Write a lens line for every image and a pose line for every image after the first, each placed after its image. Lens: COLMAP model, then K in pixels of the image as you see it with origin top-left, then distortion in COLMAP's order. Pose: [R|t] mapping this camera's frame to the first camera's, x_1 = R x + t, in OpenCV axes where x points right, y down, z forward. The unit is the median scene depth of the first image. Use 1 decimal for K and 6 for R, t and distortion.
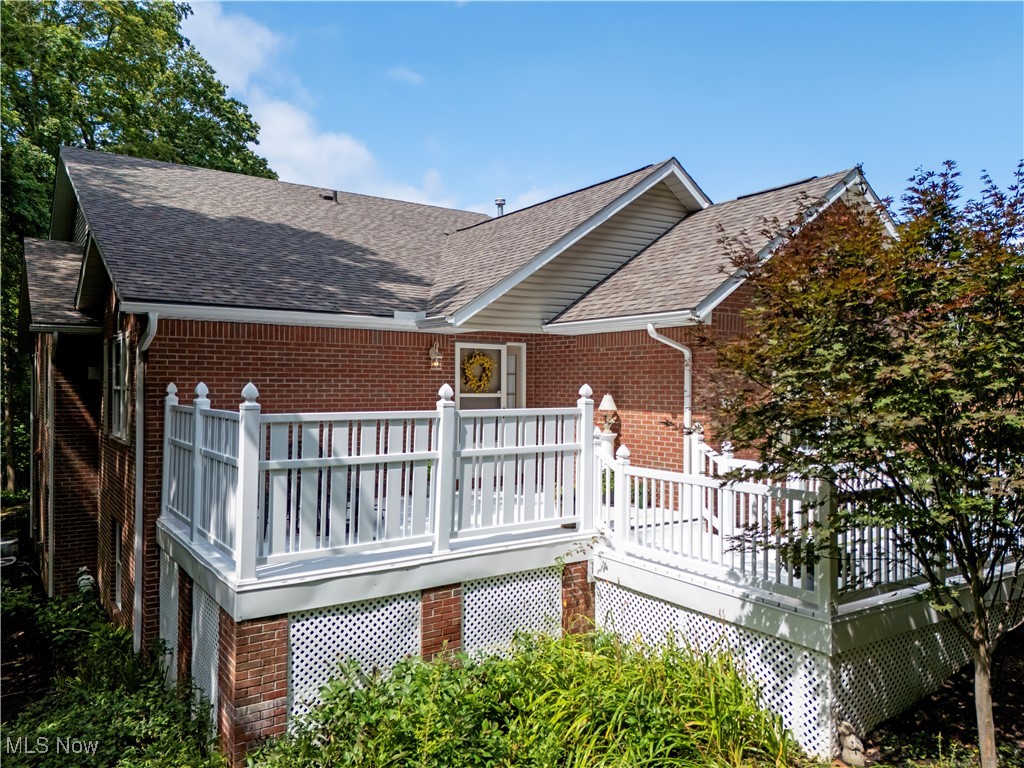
lens RADIAL K [[717.5, 0, 513.9], [0, 717.5, 384.6], [0, 0, 1]] dist [0.007012, -0.000889]
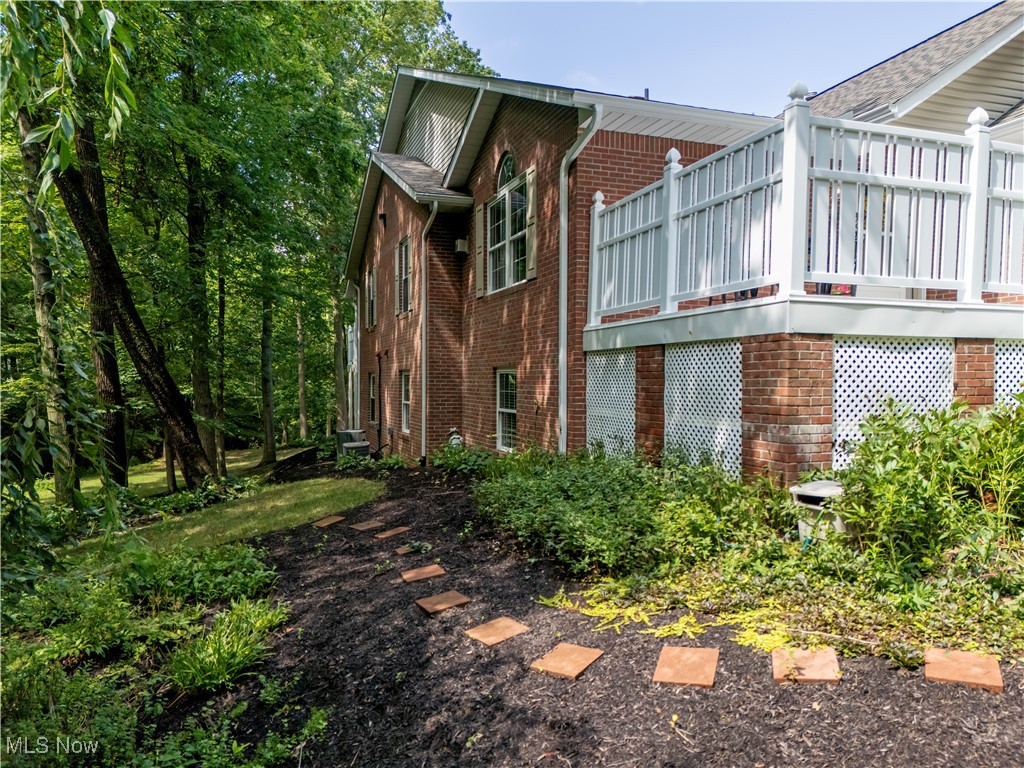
lens RADIAL K [[717.5, 0, 508.1], [0, 717.5, 379.9], [0, 0, 1]] dist [0.007012, -0.000889]
pose [[0.958278, -0.002438, -0.285826, -0.400039], [0.004360, 0.999972, 0.006087, 0.327471], [0.285803, -0.007080, 0.958262, 0.001630]]
